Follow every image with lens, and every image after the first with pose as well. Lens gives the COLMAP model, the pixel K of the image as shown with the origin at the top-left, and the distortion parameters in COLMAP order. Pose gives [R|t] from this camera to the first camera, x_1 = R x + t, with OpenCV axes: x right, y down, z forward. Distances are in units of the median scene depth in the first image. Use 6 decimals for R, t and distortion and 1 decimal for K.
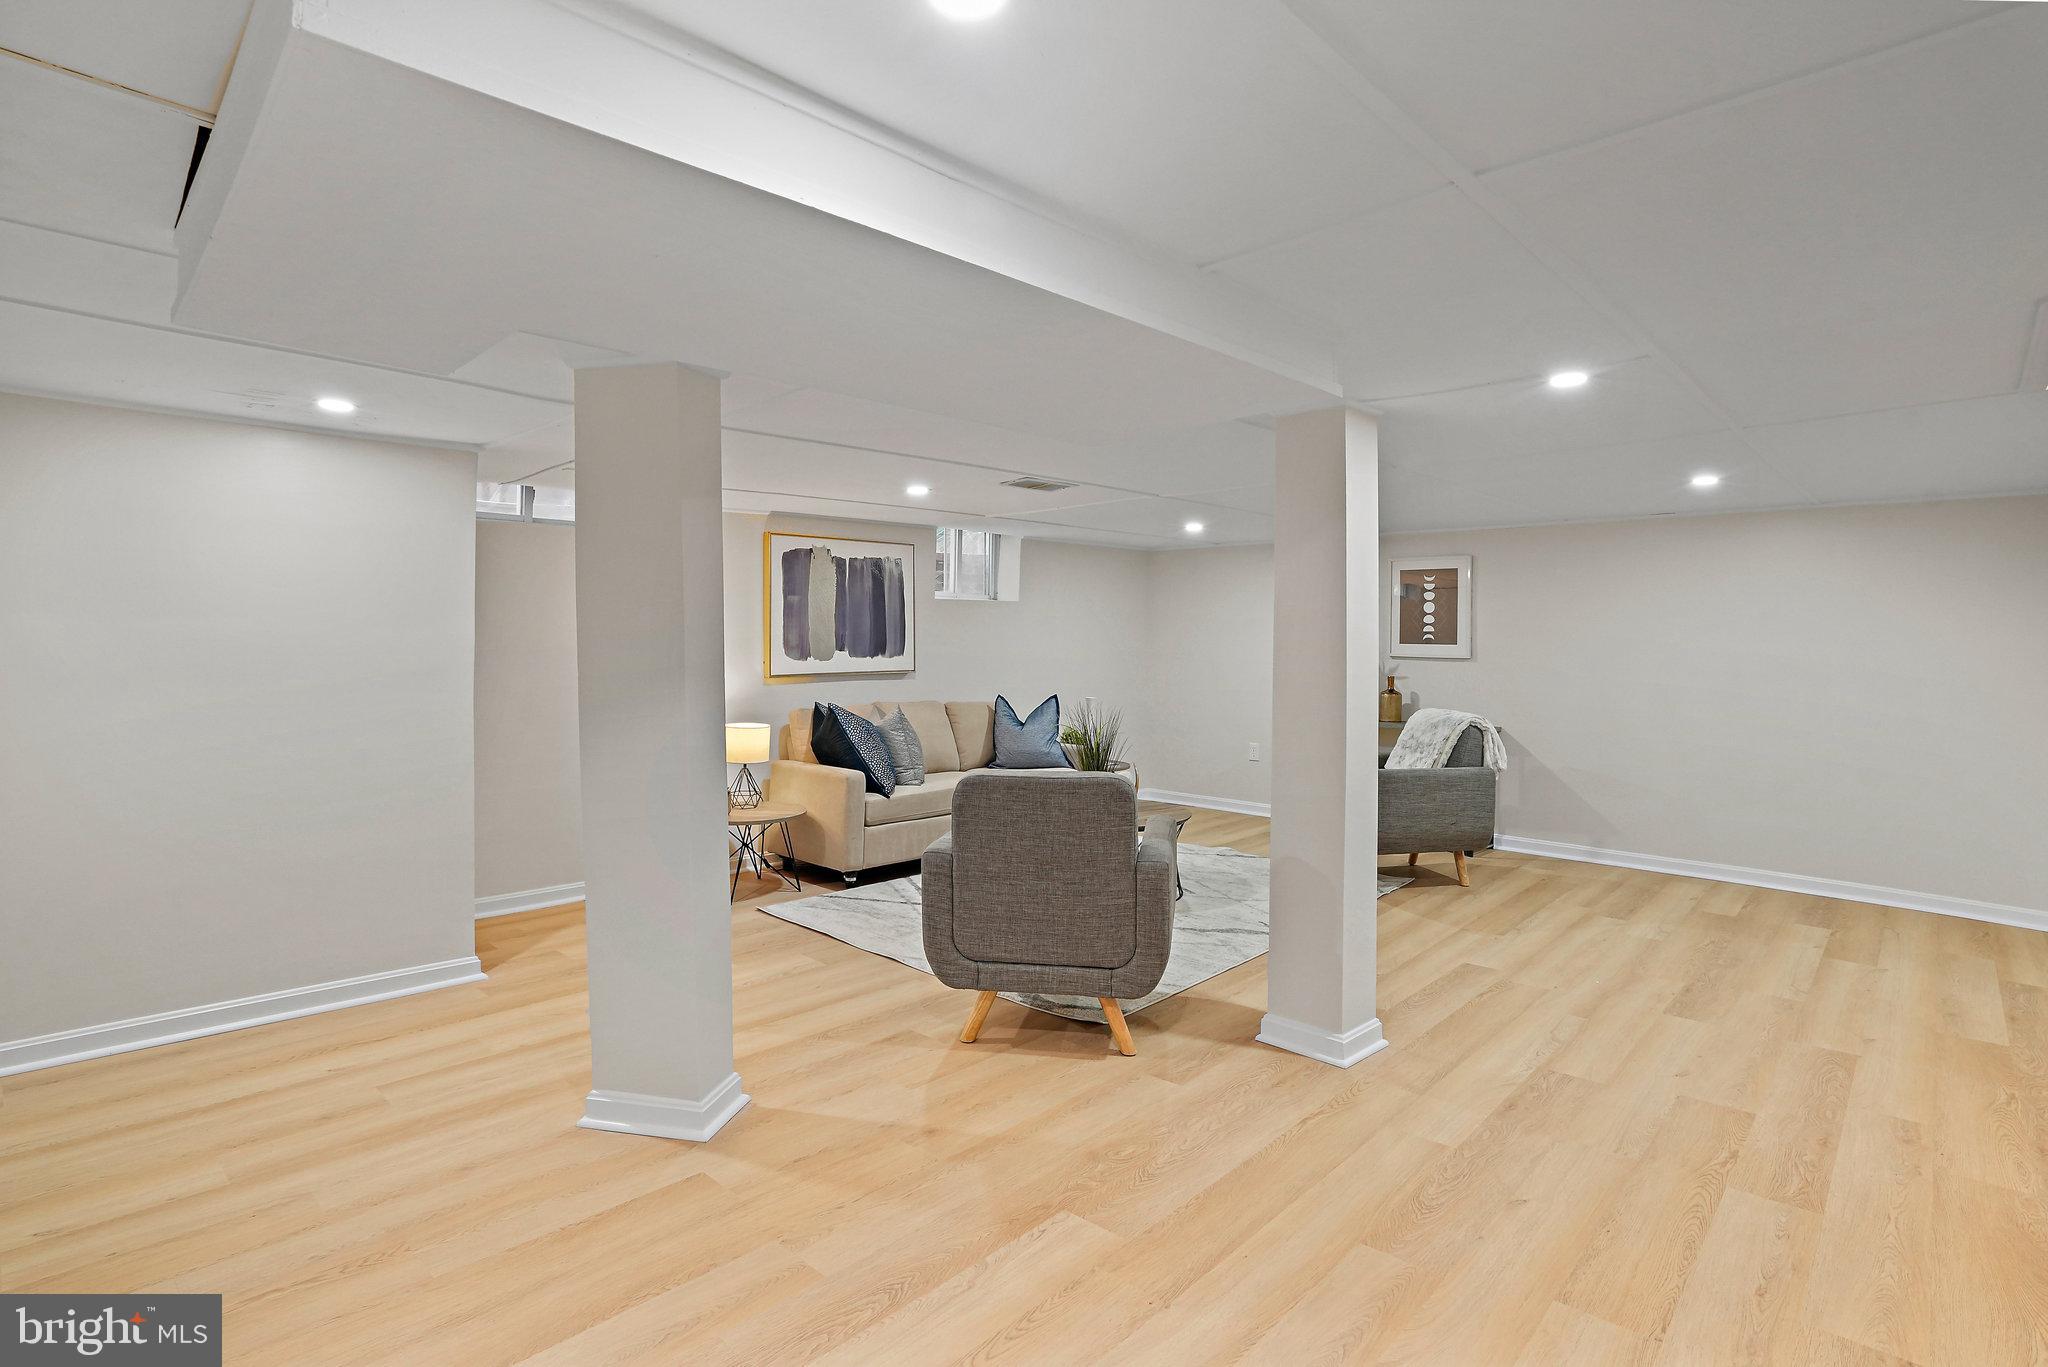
lens RADIAL K [[973.8, 0, 1021.8], [0, 973.8, 638.2], [0, 0, 1]] dist [-0.044393, -0.000260]
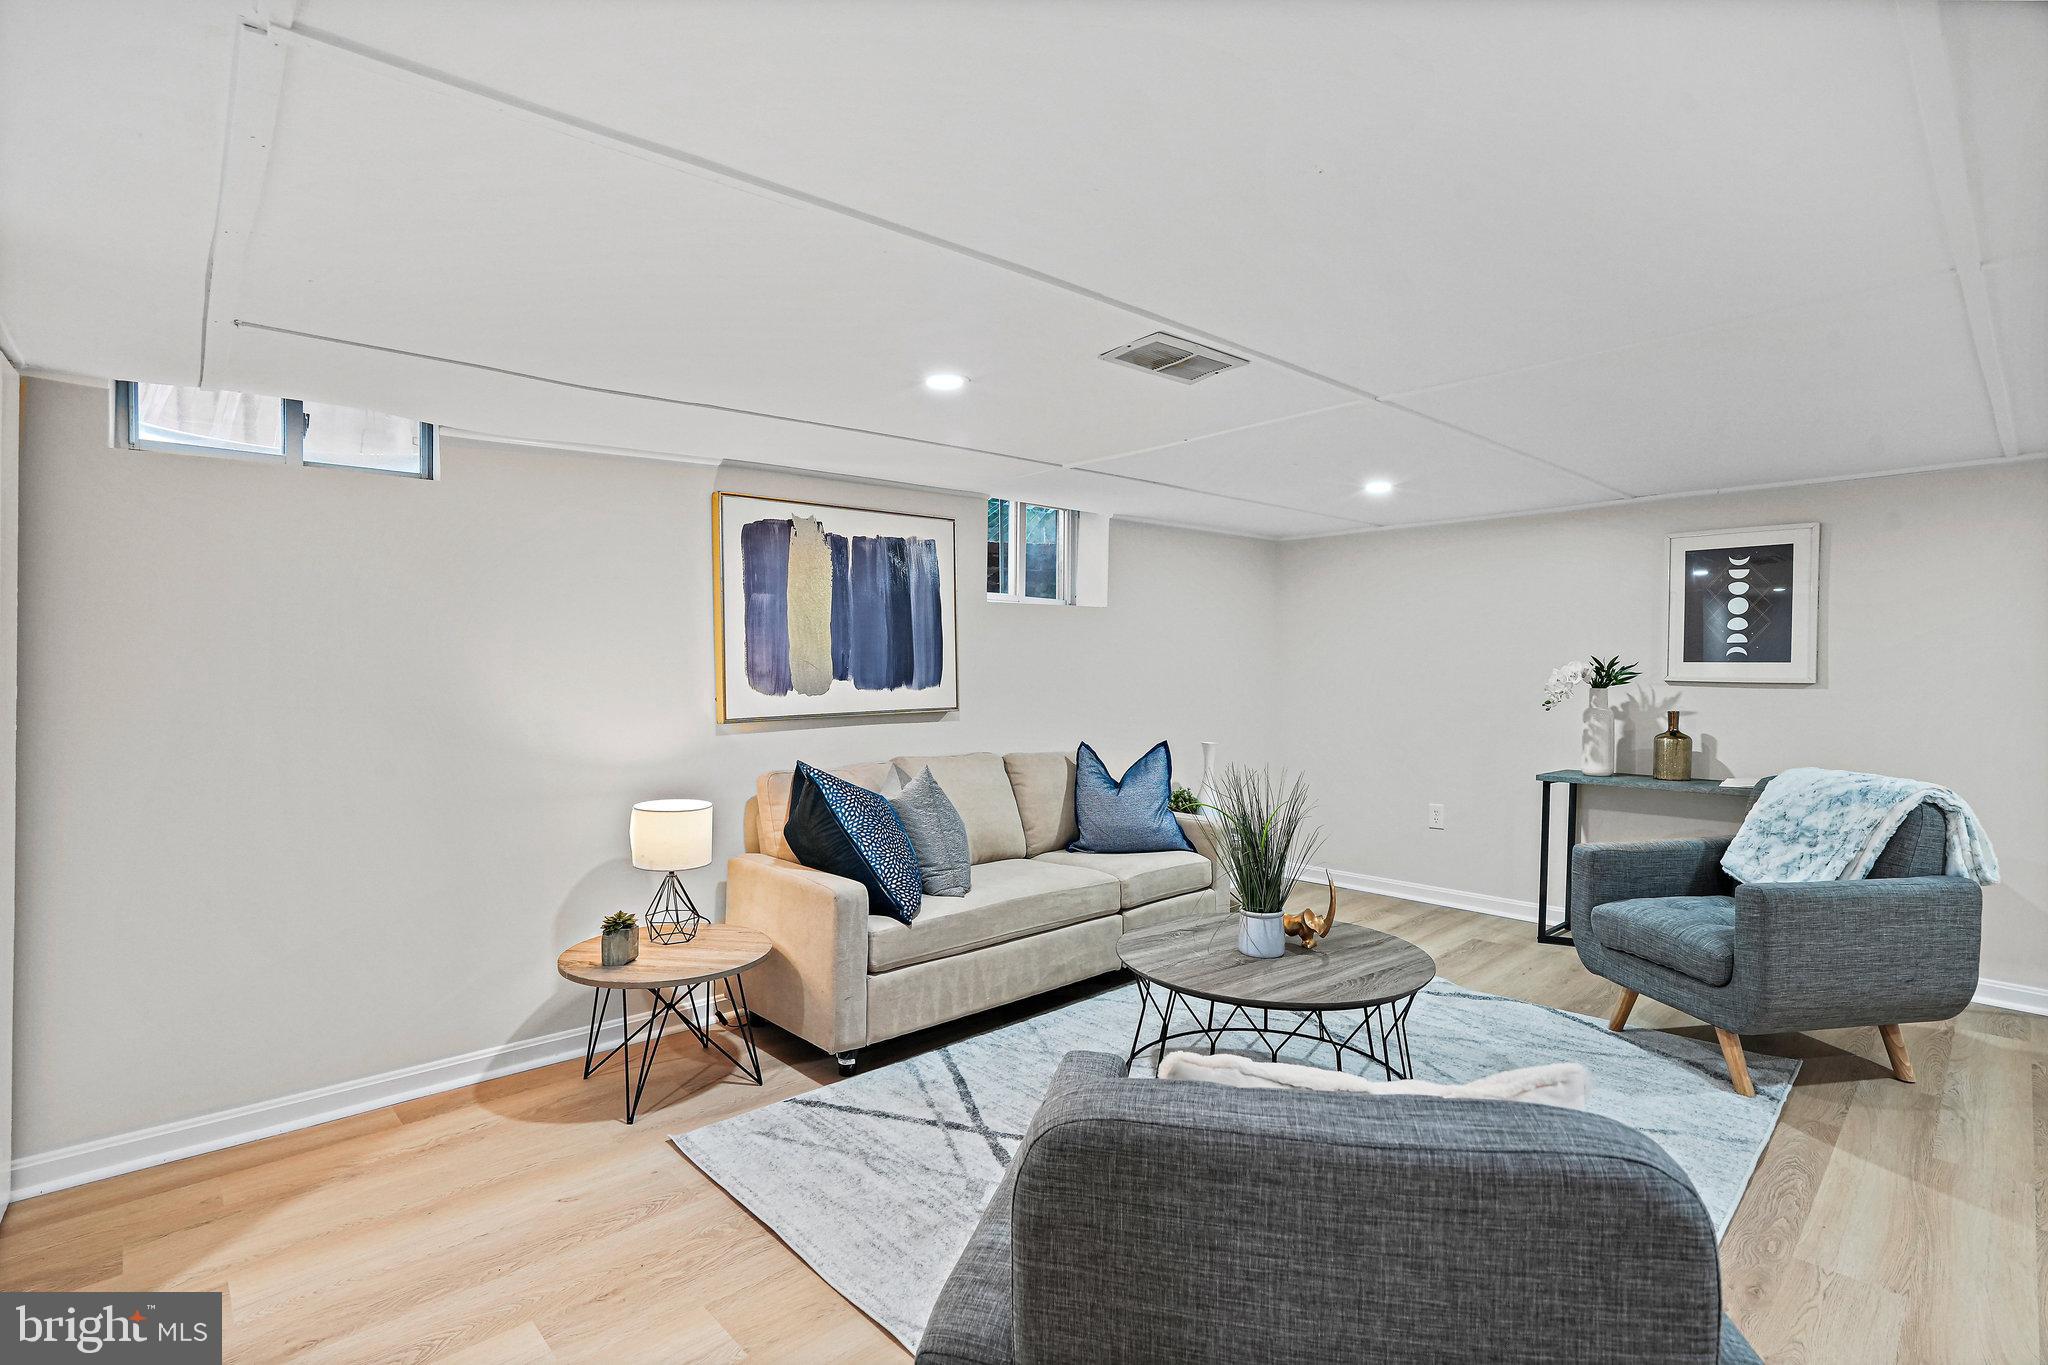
lens RADIAL K [[990.3, 0, 1029.5], [0, 990.3, 688.8], [0, 0, 1]] dist [-0.013919, 0.000460]
pose [[0.998398, -0.007872, -0.056032, -0.025160], [0.009239, 0.999665, 0.024179, 0.004392], [0.055823, -0.024658, 0.998136, 0.366188]]
